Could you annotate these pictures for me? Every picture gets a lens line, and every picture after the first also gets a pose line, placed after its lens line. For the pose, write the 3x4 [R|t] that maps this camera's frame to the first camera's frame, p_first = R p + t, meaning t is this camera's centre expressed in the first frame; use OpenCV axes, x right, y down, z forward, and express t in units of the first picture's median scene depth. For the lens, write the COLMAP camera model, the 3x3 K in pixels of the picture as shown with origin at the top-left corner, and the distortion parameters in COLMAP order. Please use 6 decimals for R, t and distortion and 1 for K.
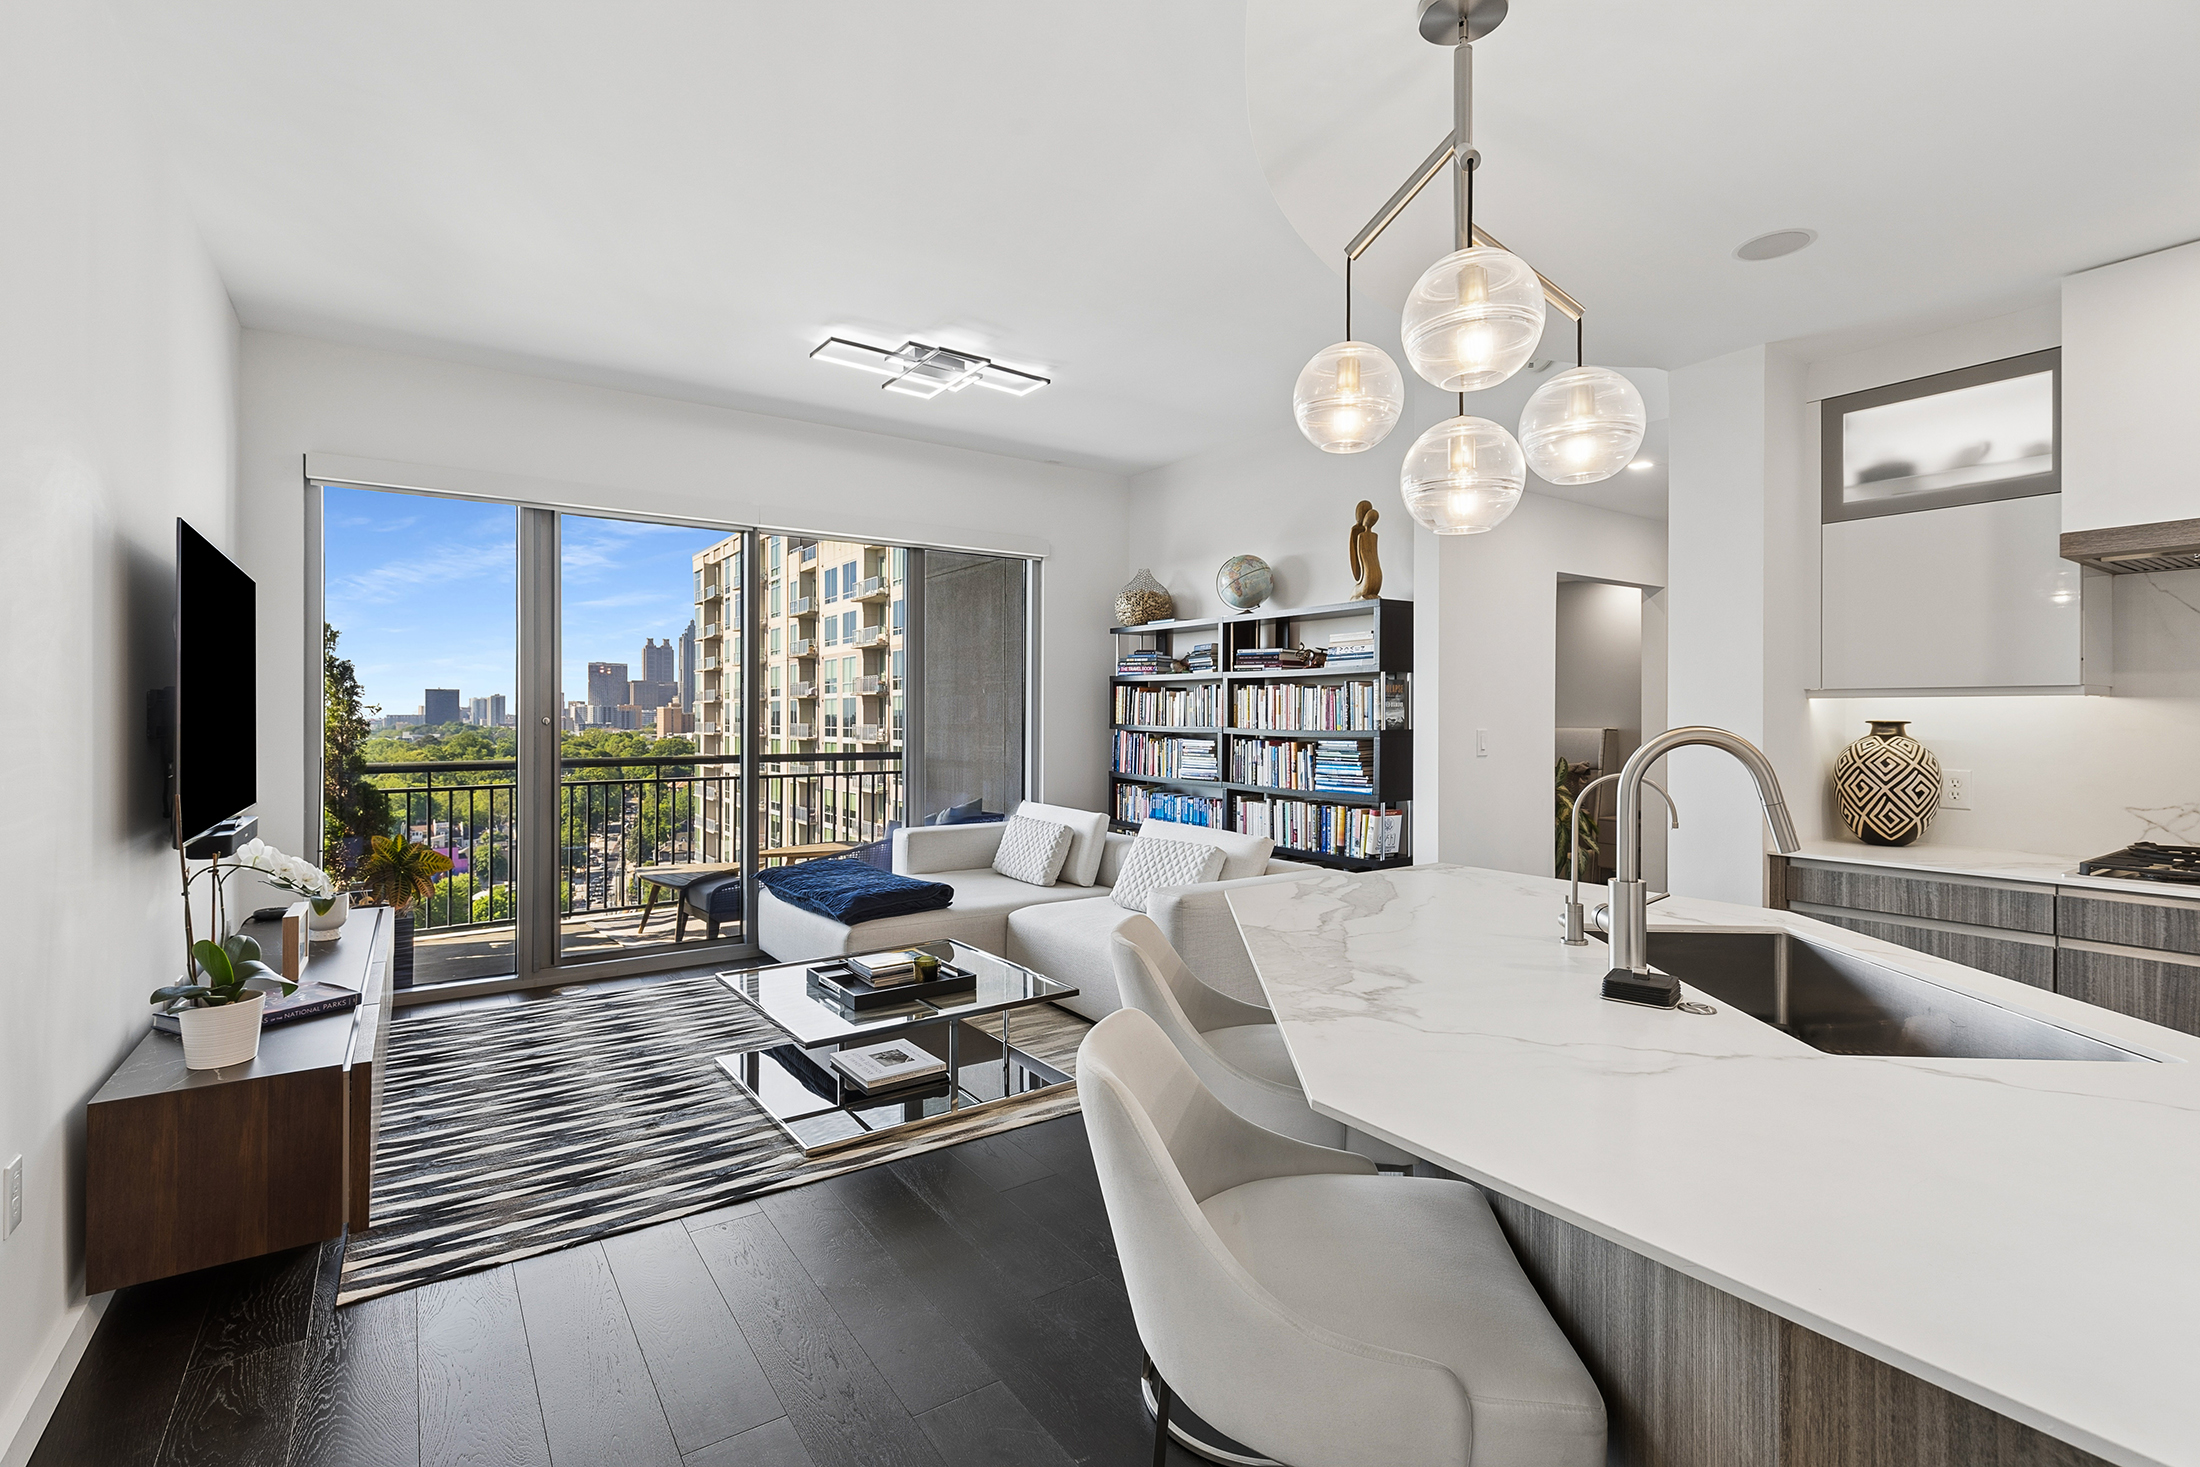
lens RADIAL K [[986.4, 0, 1106.2], [0, 986.4, 716.6], [0, 0, 1]] dist [0.000847, 0.000362]
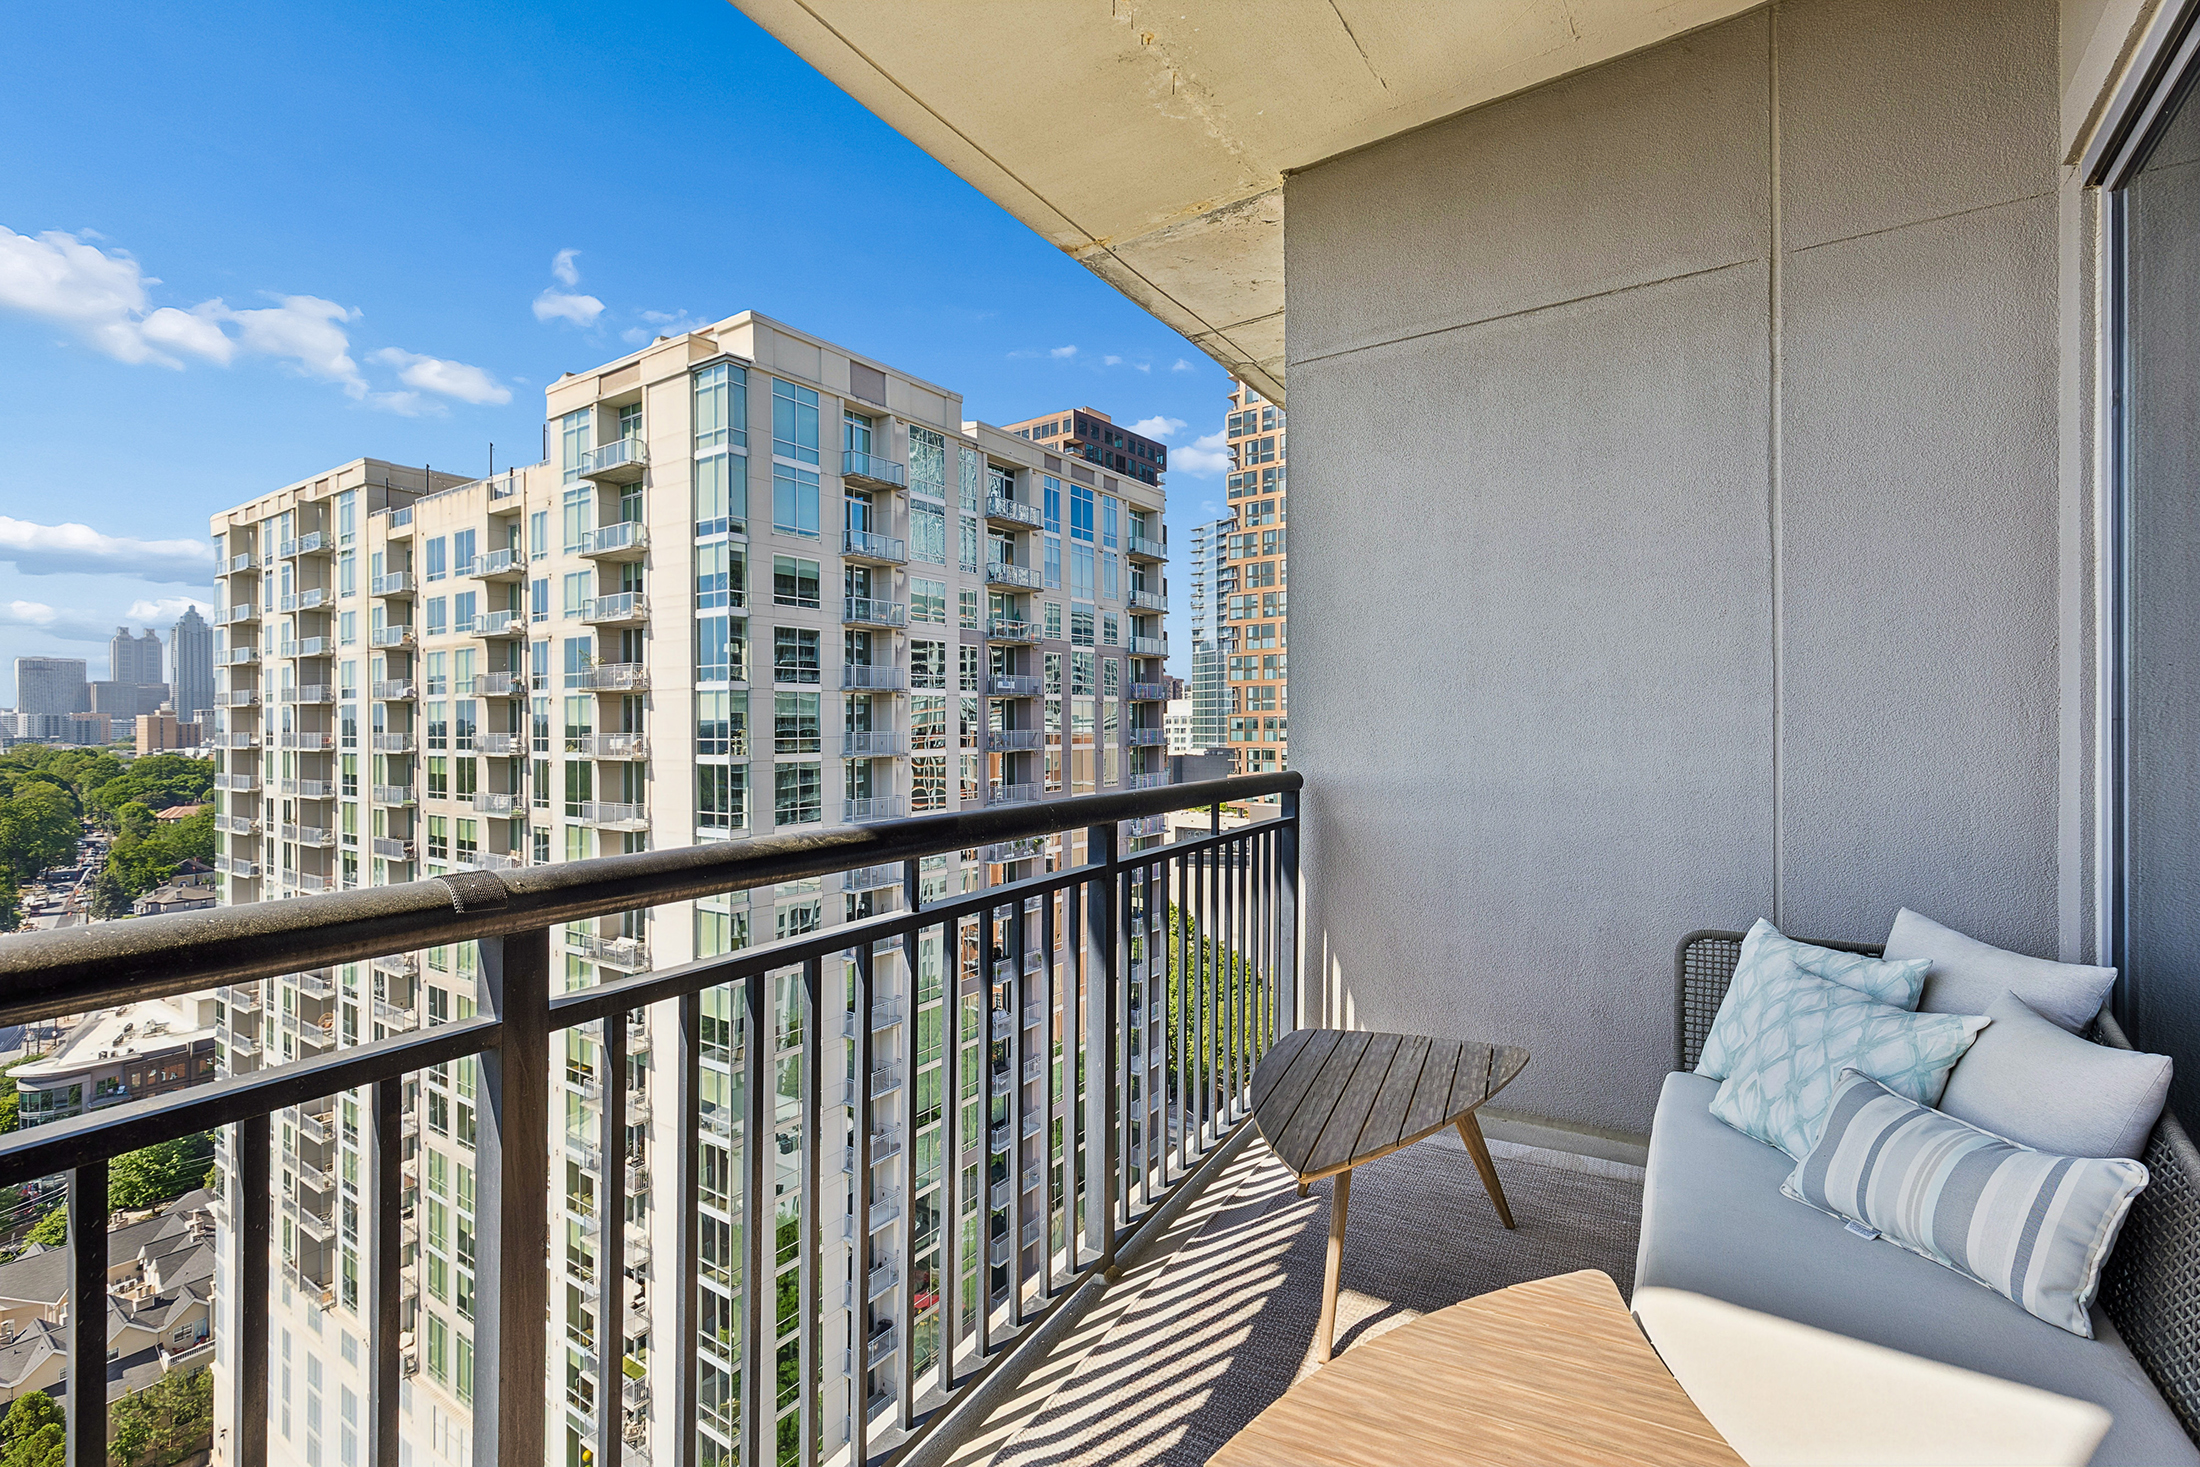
lens RADIAL K [[975.9, 0, 1106.9], [0, 975.9, 721.9], [0, 0, 1]] dist [-0.001337, 0.000797]
pose [[0.936754, -0.006017, 0.349937, -0.687091], [0.006343, 0.999980, 0.000216, 0.023819], [-0.349931, 0.002018, 0.936773, 1.060798]]
